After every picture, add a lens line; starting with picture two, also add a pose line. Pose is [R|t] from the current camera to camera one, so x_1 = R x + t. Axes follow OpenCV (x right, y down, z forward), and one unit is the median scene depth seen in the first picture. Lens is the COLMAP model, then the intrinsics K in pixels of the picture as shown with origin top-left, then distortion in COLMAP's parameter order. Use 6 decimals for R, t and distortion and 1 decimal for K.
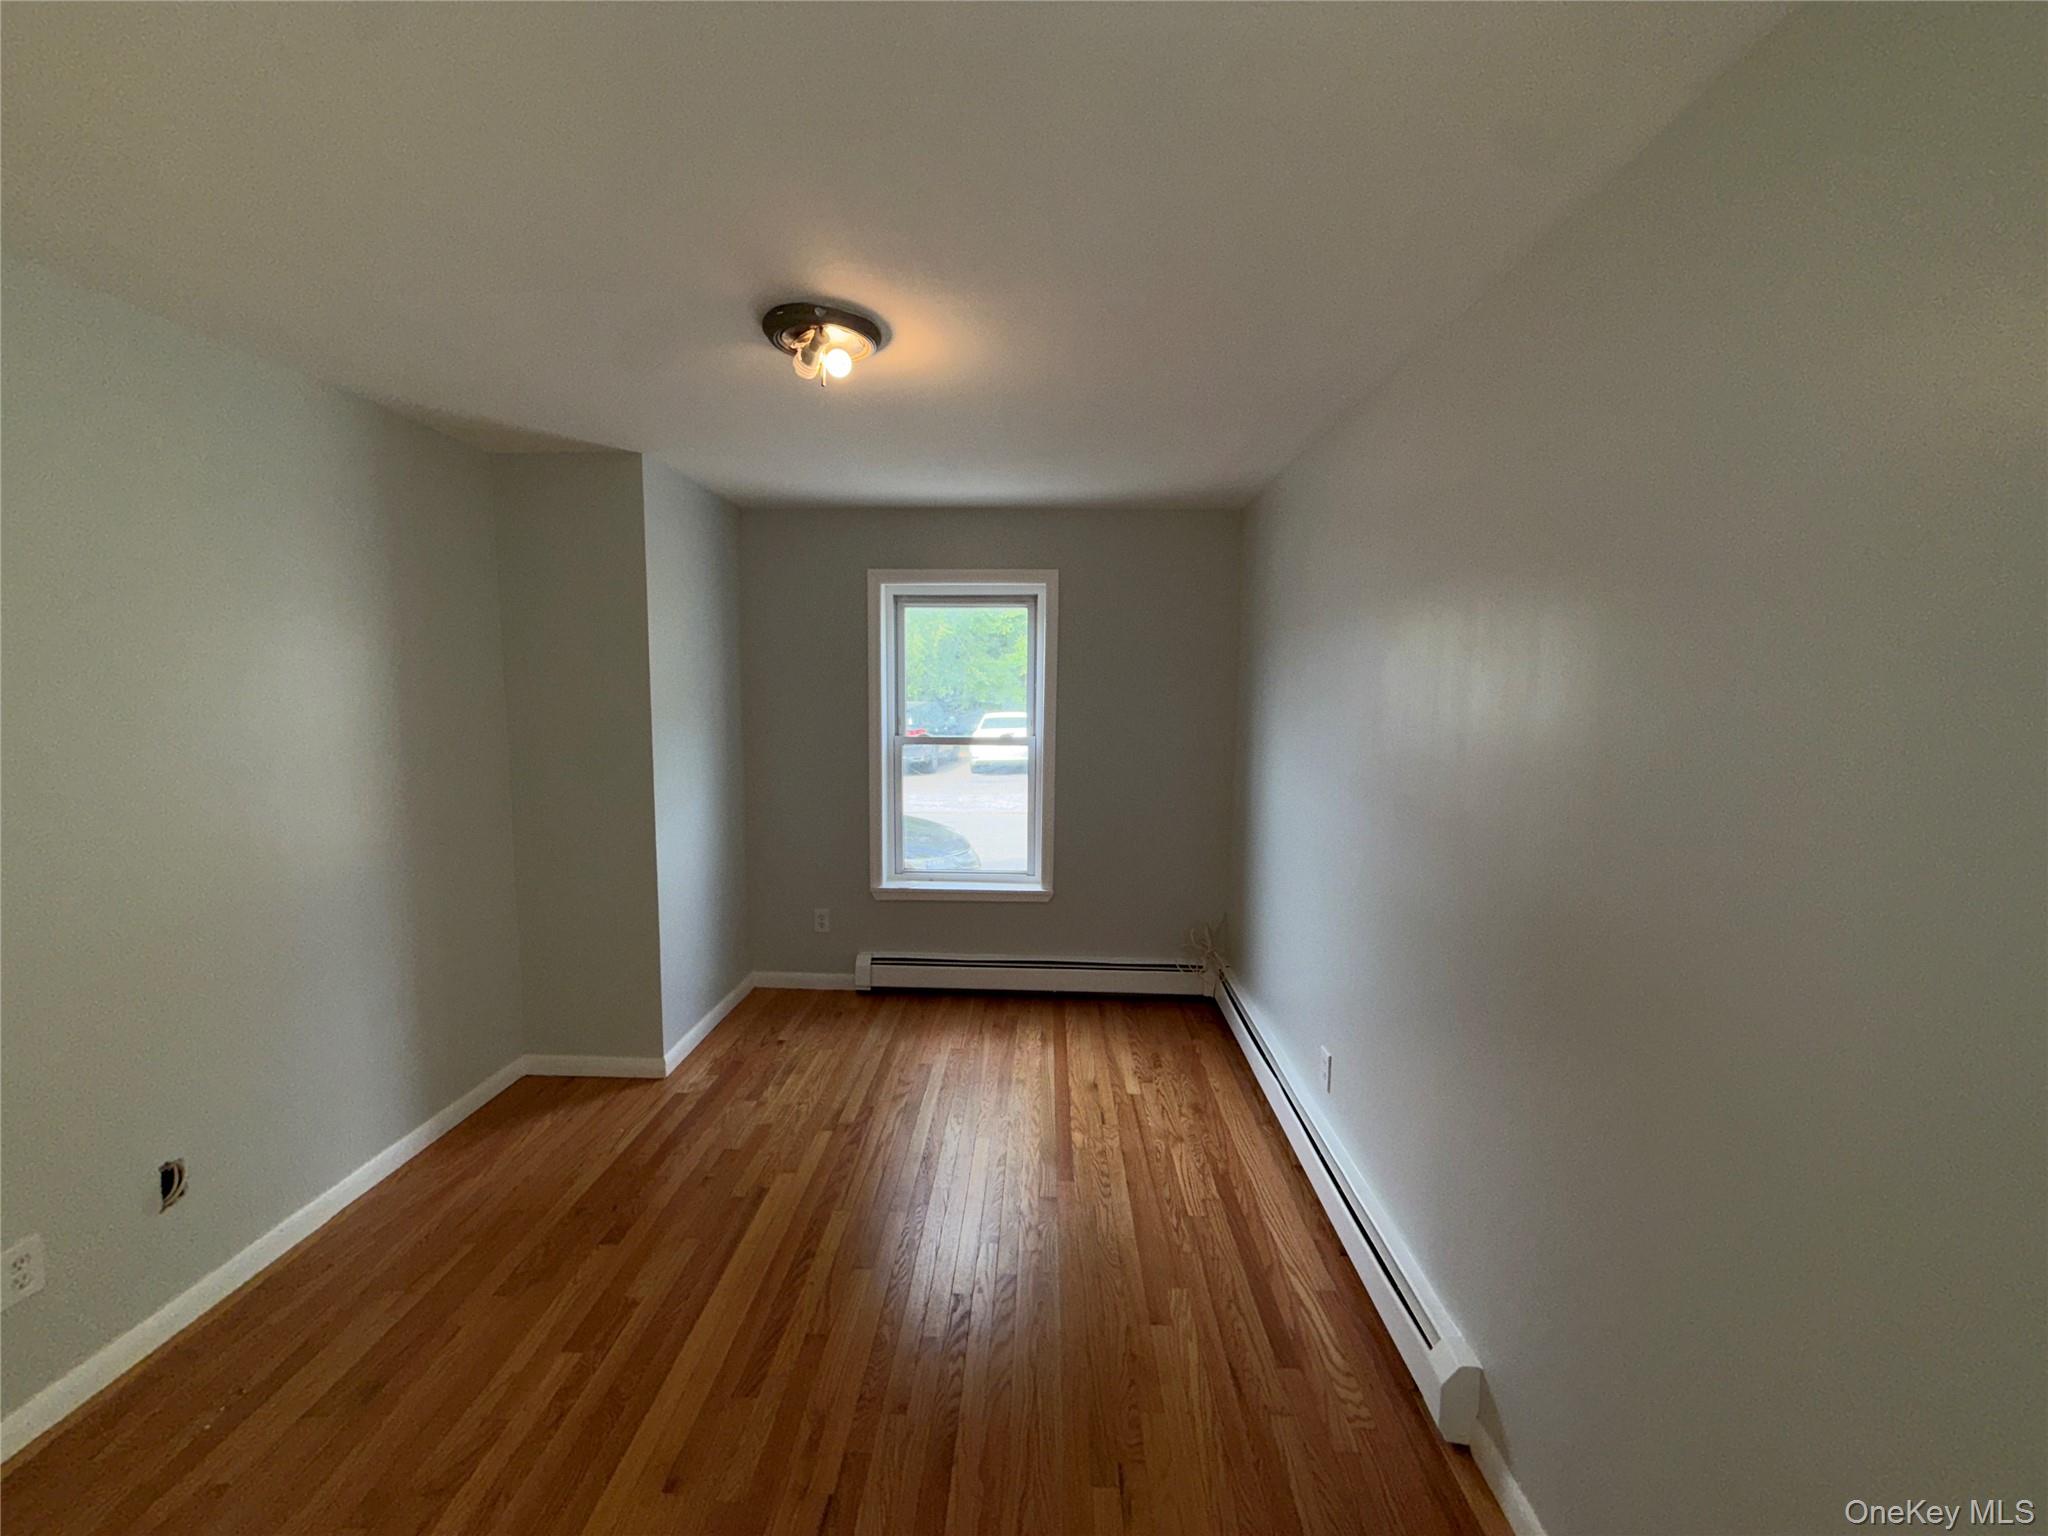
lens RADIAL K [[817.8, 0, 1022.0], [0, 817.8, 766.9], [0, 0, 1]] dist [0.000412, -0.000089]
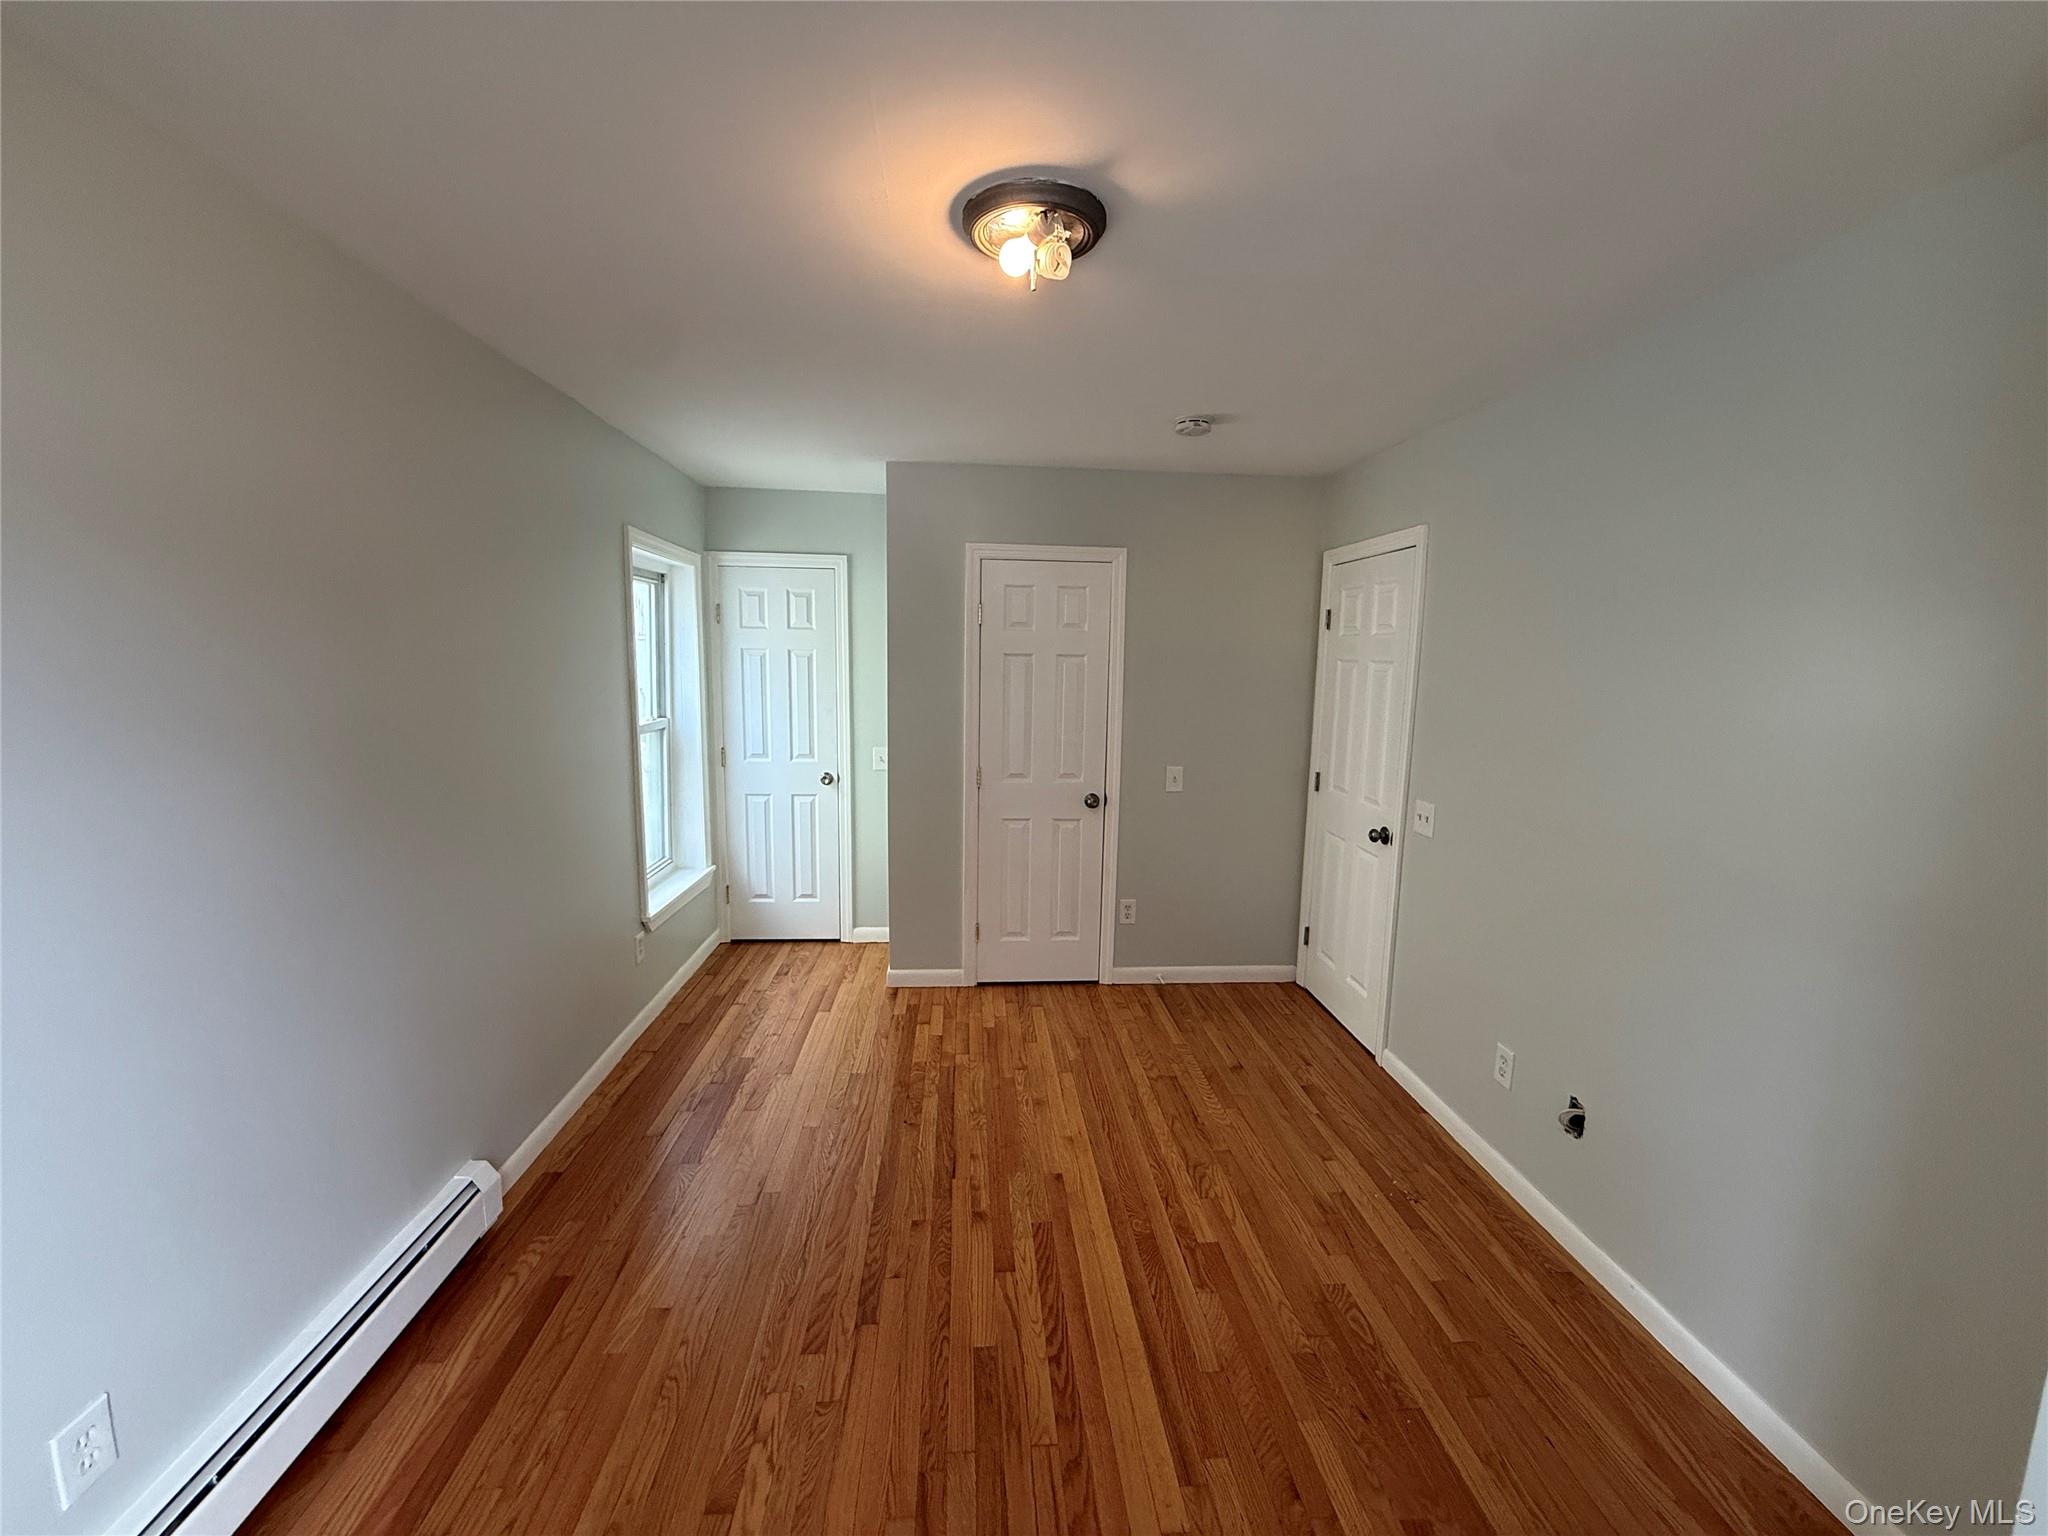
lens RADIAL K [[817.8, 0, 1022.1], [0, 817.8, 768.8], [0, 0, 1]] dist [0.000412, -0.000089]
pose [[-0.994508, -0.014861, -0.103601, -0.158210], [-0.038640, 0.972072, 0.231481, -0.199107], [0.097268, 0.234213, -0.967307, 1.958048]]
